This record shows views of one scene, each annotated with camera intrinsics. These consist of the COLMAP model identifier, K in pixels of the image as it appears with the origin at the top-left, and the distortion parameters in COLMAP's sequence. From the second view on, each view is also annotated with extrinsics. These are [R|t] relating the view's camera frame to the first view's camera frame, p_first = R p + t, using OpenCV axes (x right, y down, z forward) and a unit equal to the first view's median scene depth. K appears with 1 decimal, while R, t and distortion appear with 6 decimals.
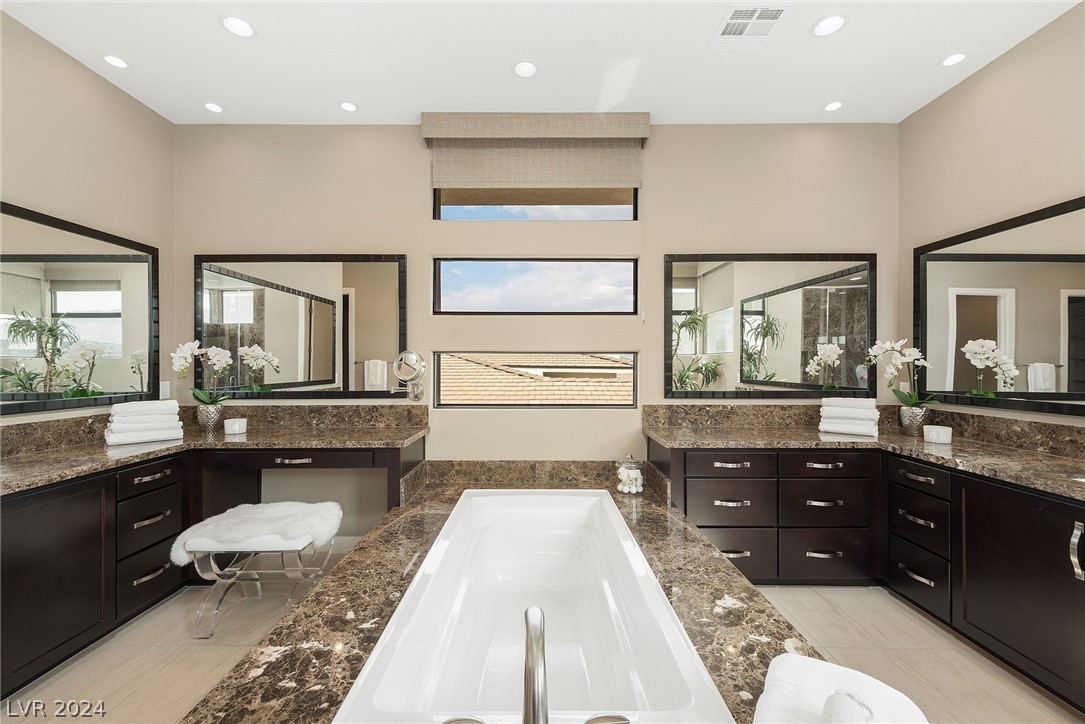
lens RADIAL K [[438.6, 0, 539.5], [0, 438.6, 361.7], [0, 0, 1]] dist [0.003844, -0.000634]
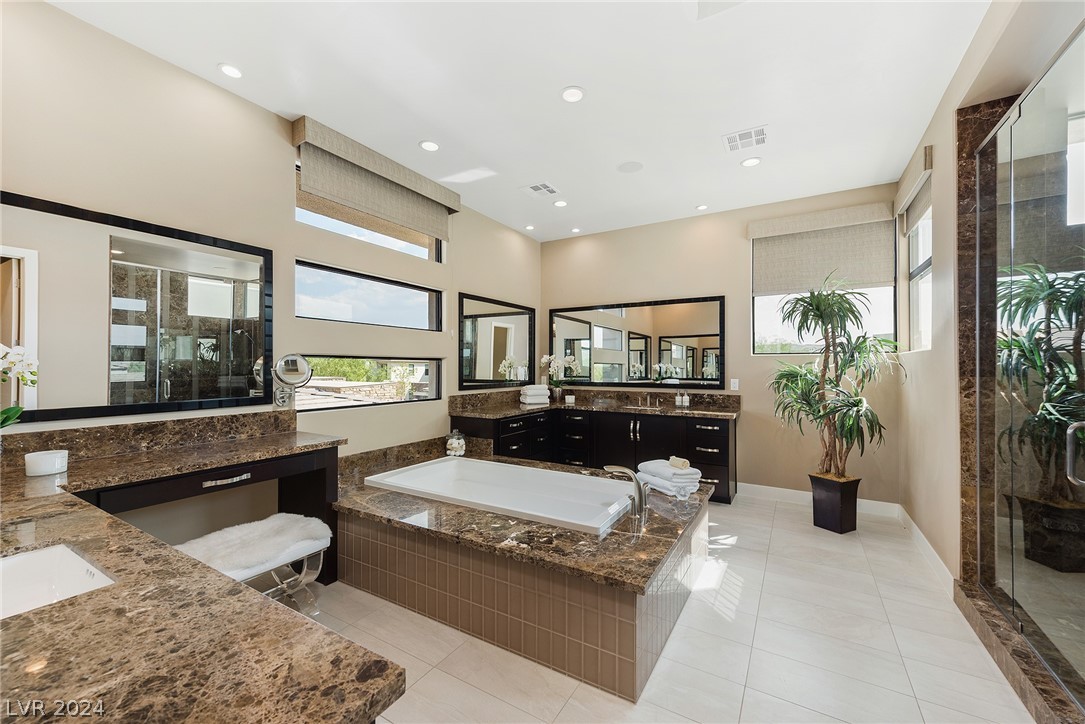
lens RADIAL K [[438.6, 0, 541.8], [0, 438.6, 363.8], [0, 0, 1]] dist [0.003844, -0.000634]
pose [[0.500215, 0.005234, 0.865885, -0.954812], [-0.001749, 0.999986, -0.005034, 0.001415], [-0.865899, 0.001003, 0.500217, 0.036164]]
